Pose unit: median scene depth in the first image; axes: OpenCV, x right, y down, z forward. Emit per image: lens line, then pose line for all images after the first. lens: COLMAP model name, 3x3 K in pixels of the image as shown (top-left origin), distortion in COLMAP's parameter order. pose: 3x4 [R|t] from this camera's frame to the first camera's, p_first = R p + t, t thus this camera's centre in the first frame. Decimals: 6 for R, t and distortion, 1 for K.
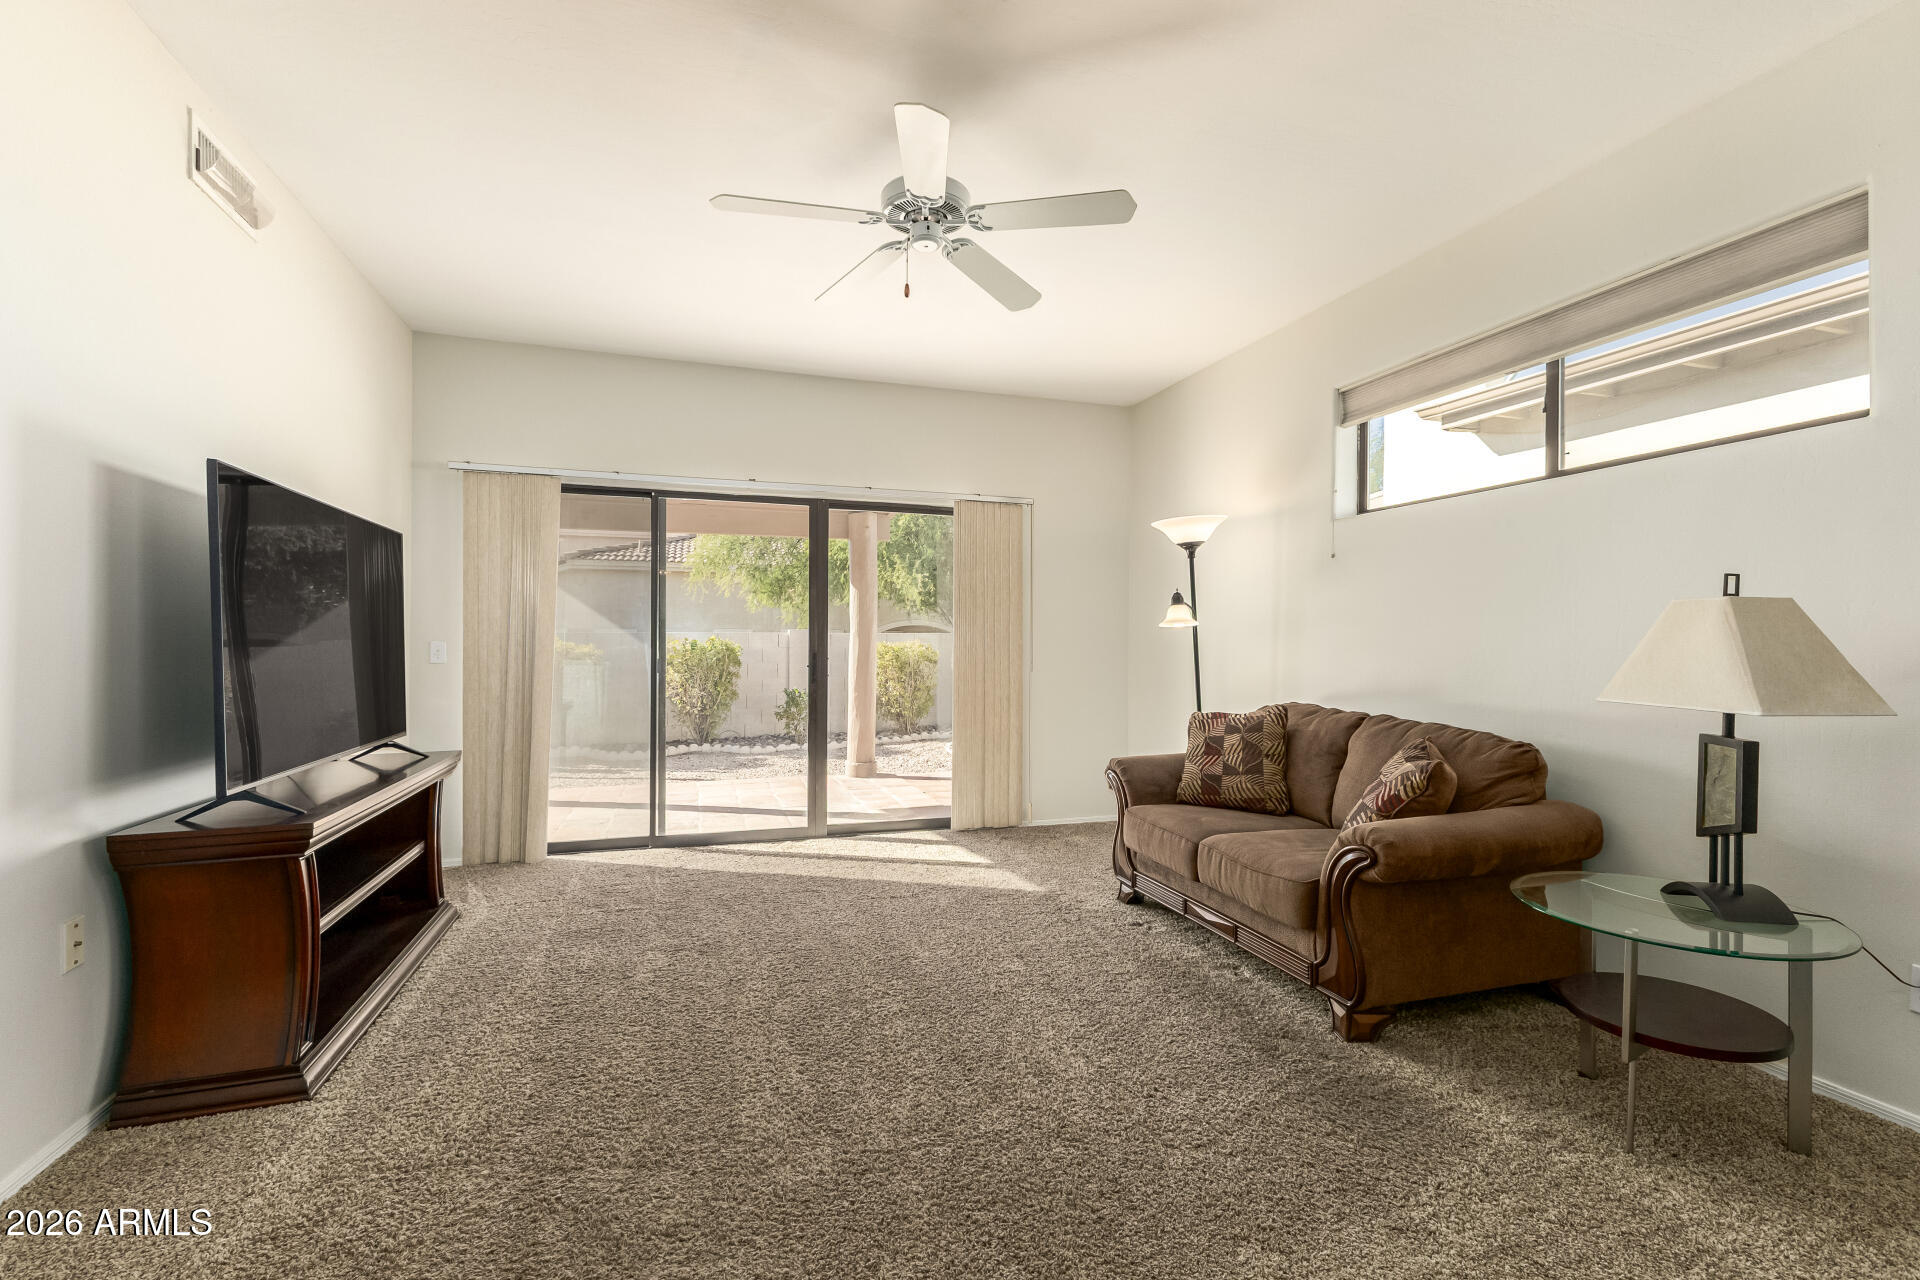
lens RADIAL K [[832.2, 0, 958.6], [0, 832.2, 643.2], [0, 0, 1]] dist [0.012057, 0.000179]
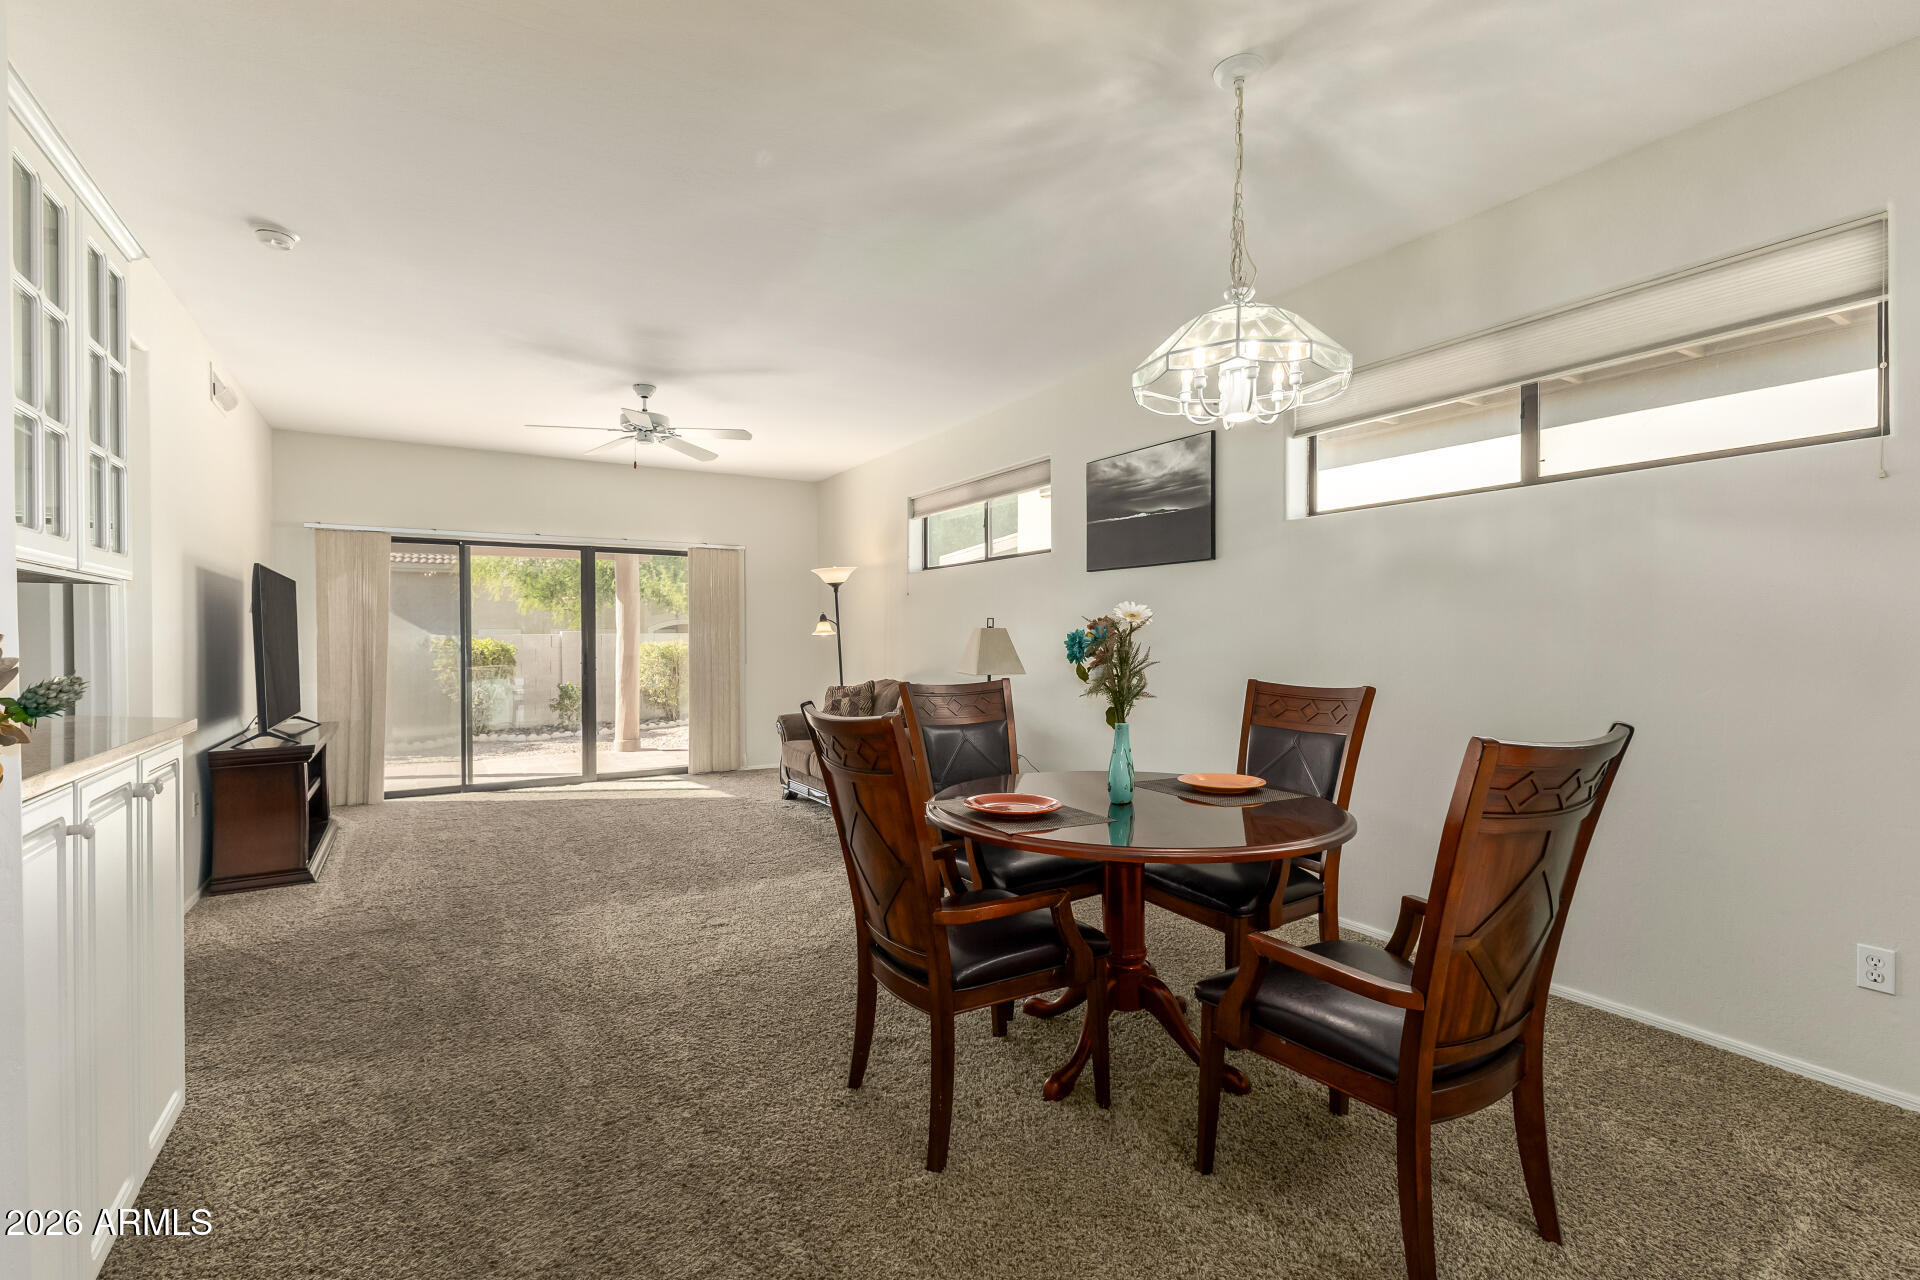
lens RADIAL K [[832.2, 0, 951.1], [0, 832.2, 642.3], [0, 0, 1]] dist [0.012057, 0.000179]
pose [[0.971059, -0.011044, 0.238586, 0.096112], [0.009706, 0.999930, 0.006782, -0.011863], [-0.238644, -0.004270, 0.971098, -0.546783]]
